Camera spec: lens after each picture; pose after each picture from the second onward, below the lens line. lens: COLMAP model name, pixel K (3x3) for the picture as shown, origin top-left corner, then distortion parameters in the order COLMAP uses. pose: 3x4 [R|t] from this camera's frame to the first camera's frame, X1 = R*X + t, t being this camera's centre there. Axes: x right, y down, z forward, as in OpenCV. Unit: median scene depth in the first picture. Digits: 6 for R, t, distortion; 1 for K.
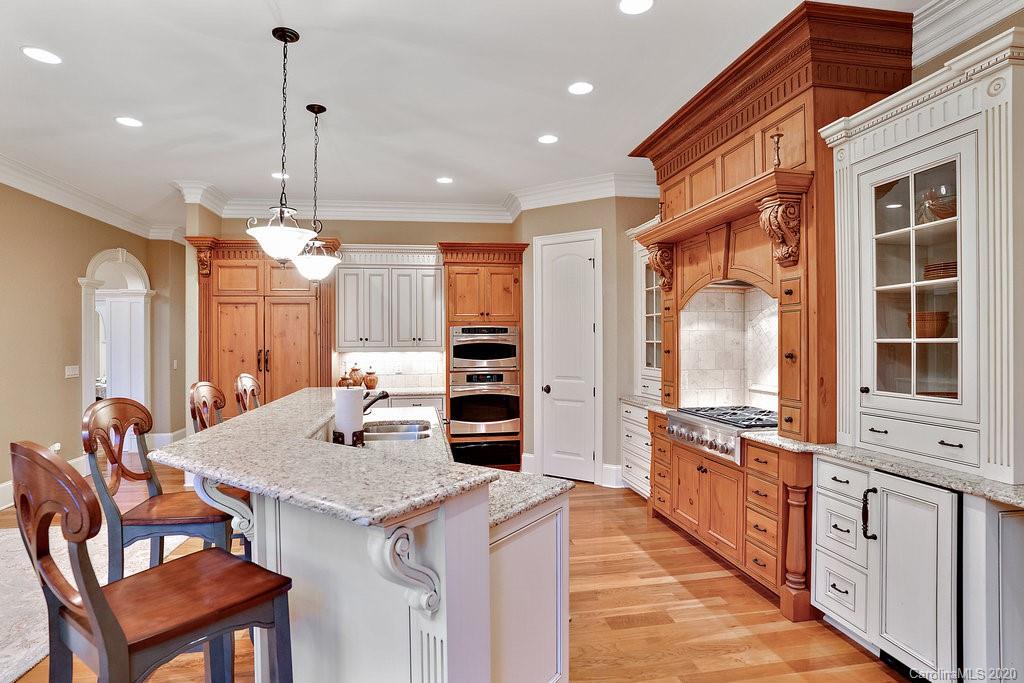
lens RADIAL K [[555.5, 0, 512.0], [0, 555.5, 341.5], [0, 0, 1]] dist [-0.000887, 0.000217]
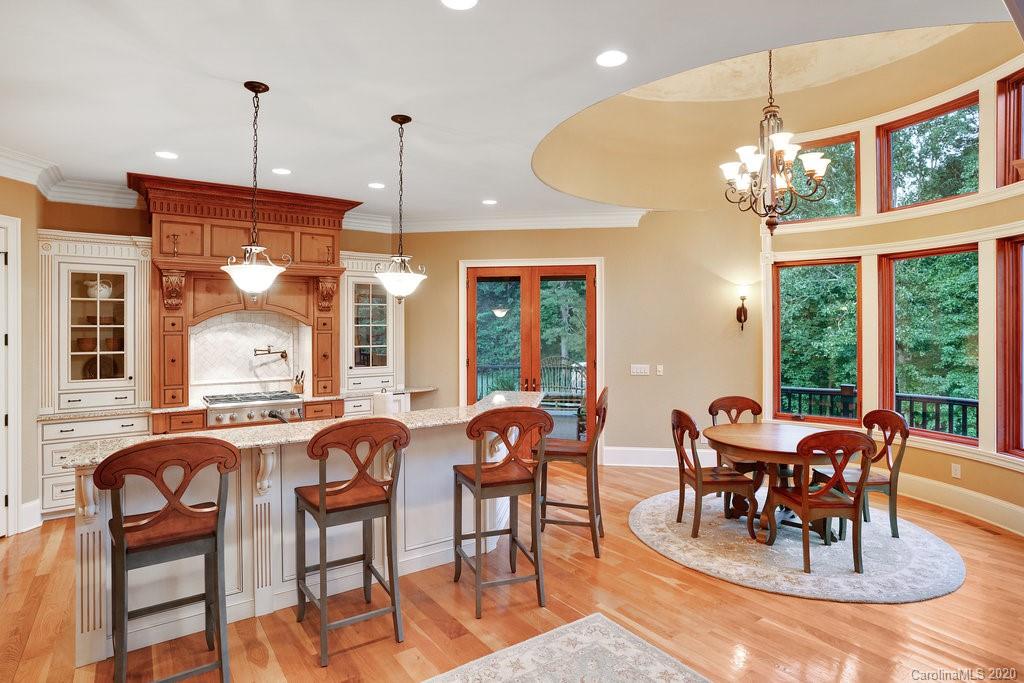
lens RADIAL K [[535.5, 0, 500.0], [0, 535.5, 323.8], [0, 0, 1]] dist [-0.073192, 0.038680]
pose [[-0.429745, 0.011363, 0.902879, -1.126902], [0.005262, 0.999935, -0.010080, -0.049453], [-0.902935, 0.000419, -0.429777, 0.932942]]
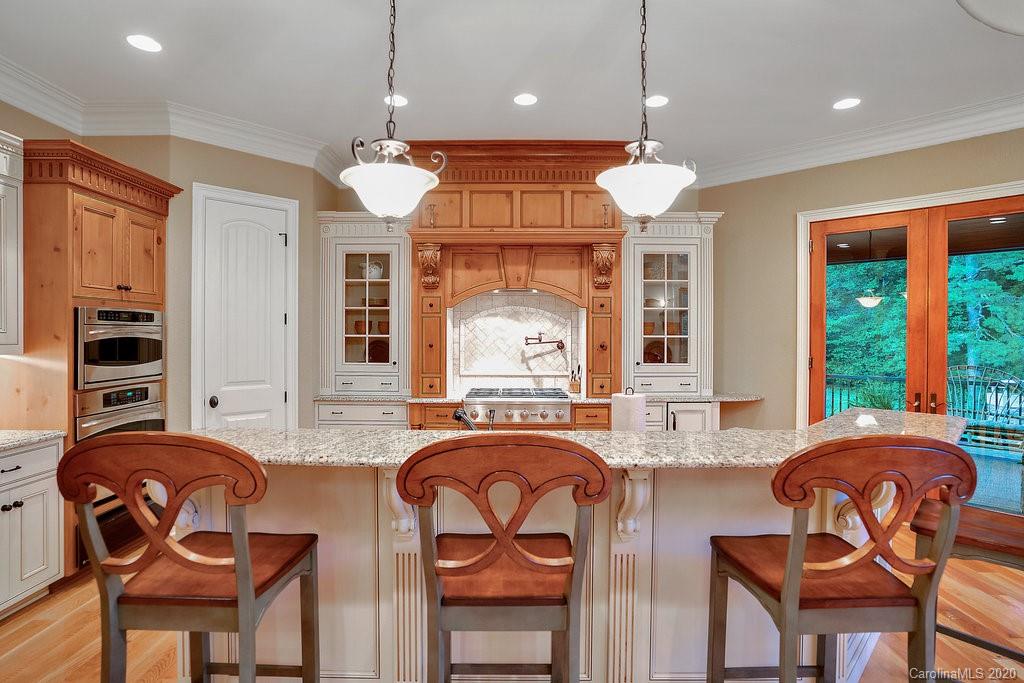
lens RADIAL K [[528.3, 0, 512.0], [0, 528.3, 341.5], [0, 0, 1]] dist [-0.074440, 0.036637]
pose [[0.169013, -0.007042, 0.985589, -0.753789], [-0.003853, 0.999962, 0.007806, 0.001988], [-0.985606, -0.005117, 0.168979, 0.742724]]
